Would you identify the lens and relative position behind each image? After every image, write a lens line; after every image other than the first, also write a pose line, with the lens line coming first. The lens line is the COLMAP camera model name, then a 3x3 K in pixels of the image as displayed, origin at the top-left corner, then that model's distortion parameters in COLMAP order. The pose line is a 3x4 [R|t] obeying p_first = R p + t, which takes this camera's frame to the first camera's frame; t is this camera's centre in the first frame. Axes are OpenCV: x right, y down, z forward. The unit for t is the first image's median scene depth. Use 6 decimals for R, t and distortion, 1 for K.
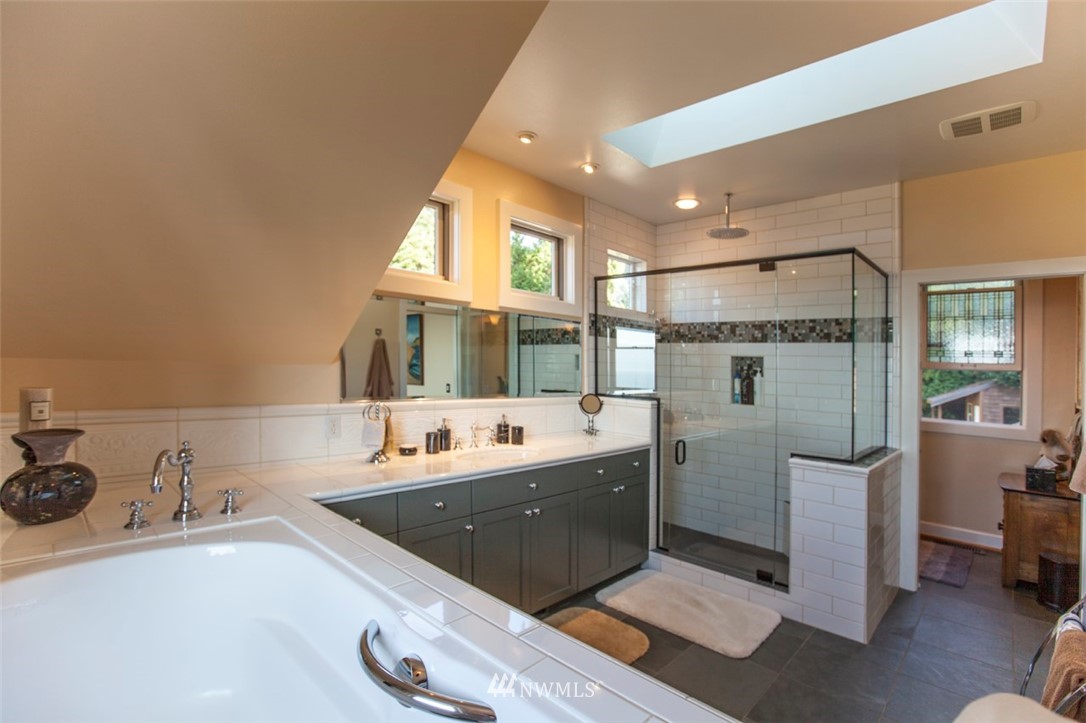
lens RADIAL K [[502.3, 0, 548.6], [0, 502.3, 358.9], [0, 0, 1]] dist [-0.033303, 0.005456]
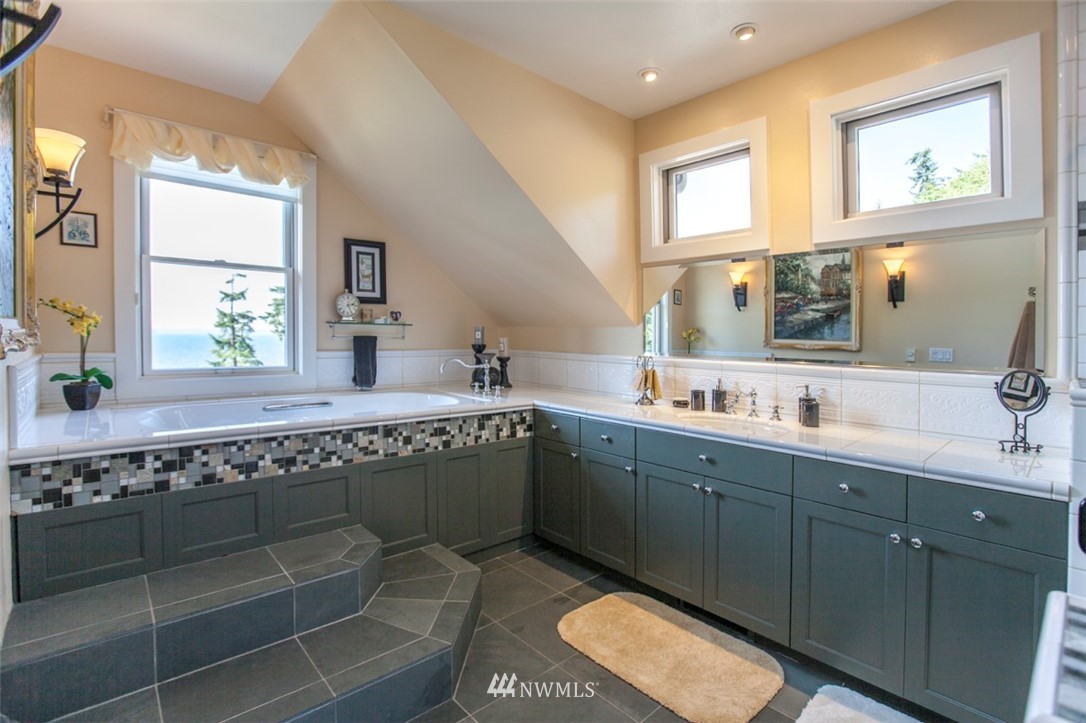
lens RADIAL K [[502.3, 0, 548.5], [0, 502.3, 355.2], [0, 0, 1]] dist [-0.033303, 0.005456]
pose [[-0.083008, 0.010821, -0.996490, 0.755352], [0.005950, 0.999929, 0.010363, 0.059772], [0.996531, -0.005069, -0.083066, 0.730169]]
